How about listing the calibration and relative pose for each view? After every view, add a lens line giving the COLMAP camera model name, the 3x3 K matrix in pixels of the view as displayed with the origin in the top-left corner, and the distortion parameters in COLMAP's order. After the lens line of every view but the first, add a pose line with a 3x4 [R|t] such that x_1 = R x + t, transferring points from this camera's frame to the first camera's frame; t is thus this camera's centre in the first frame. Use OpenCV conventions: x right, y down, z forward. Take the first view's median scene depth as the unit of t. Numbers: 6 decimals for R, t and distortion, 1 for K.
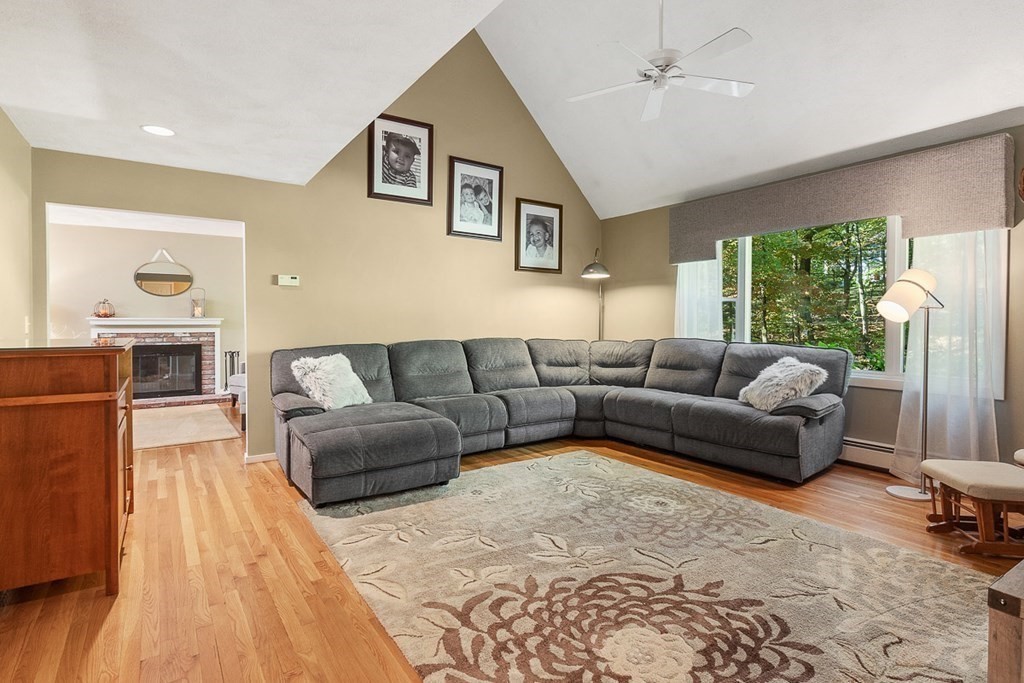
lens RADIAL K [[524.9, 0, 510.7], [0, 524.9, 331.7], [0, 0, 1]] dist [-0.005756, 0.003020]
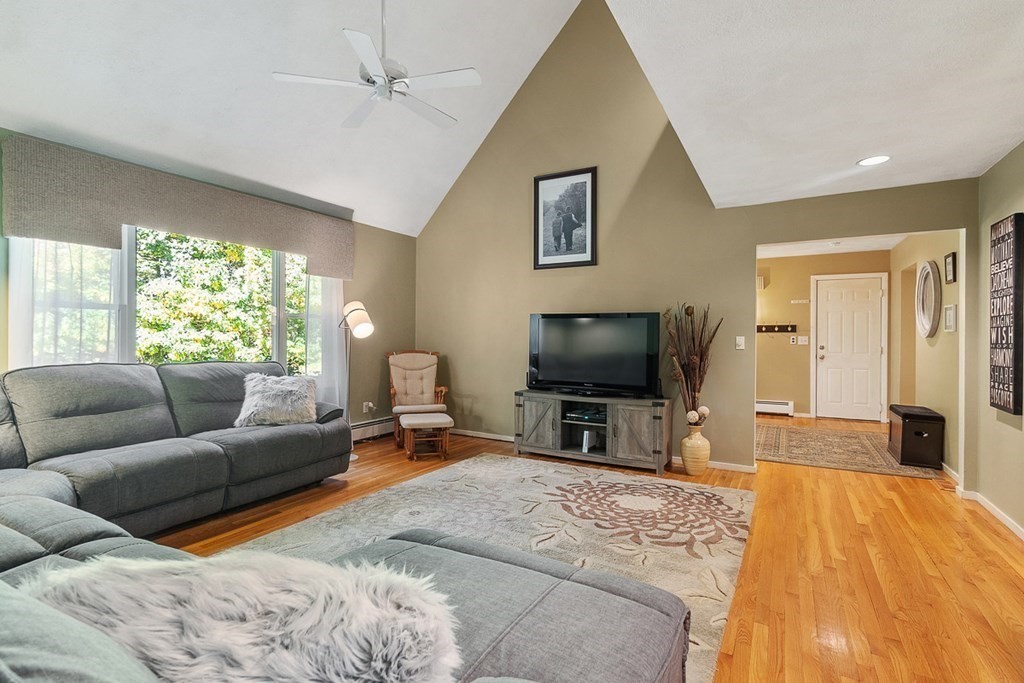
lens RADIAL K [[493.9, 0, 507.0], [0, 493.9, 340.4], [0, 0, 1]] dist [-0.003729, -0.000554]
pose [[-0.445258, -0.009916, 0.895347, -0.535048], [0.014192, 0.999735, 0.018130, -0.024164], [-0.895290, 0.020779, -0.444999, 1.010612]]
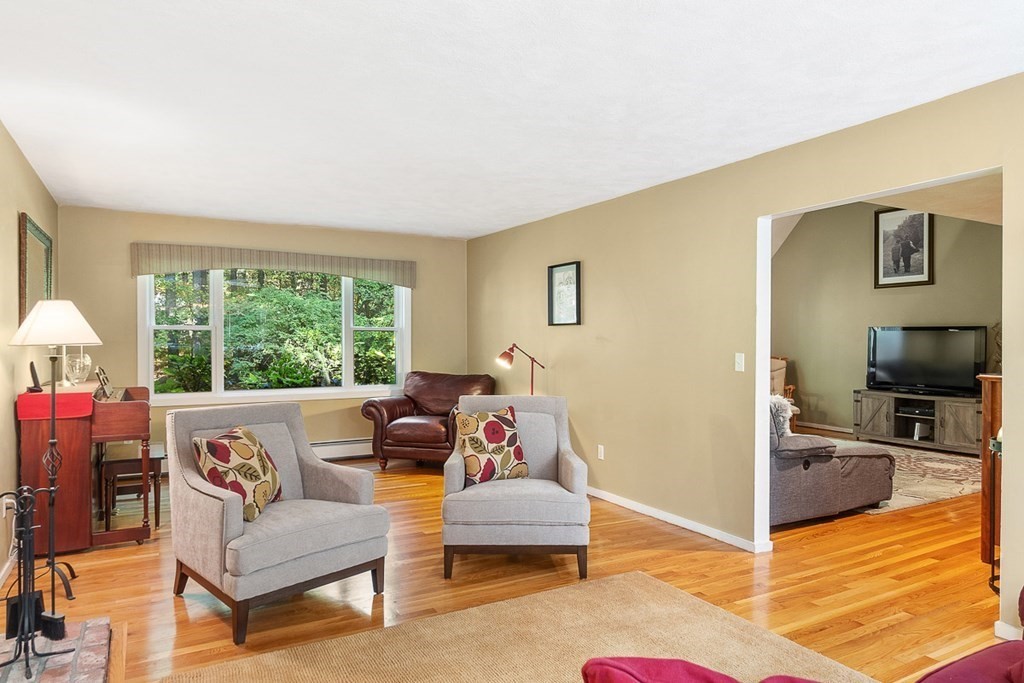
lens RADIAL K [[642.0, 0, 512.6], [0, 642.0, 343.5], [0, 0, 1]] dist [0.004452, 0.002622]
pose [[0.081108, -0.007173, 0.996680, -1.493855], [0.019514, 0.999794, 0.005607, -0.048468], [-0.996514, 0.018994, 0.081231, 1.329580]]
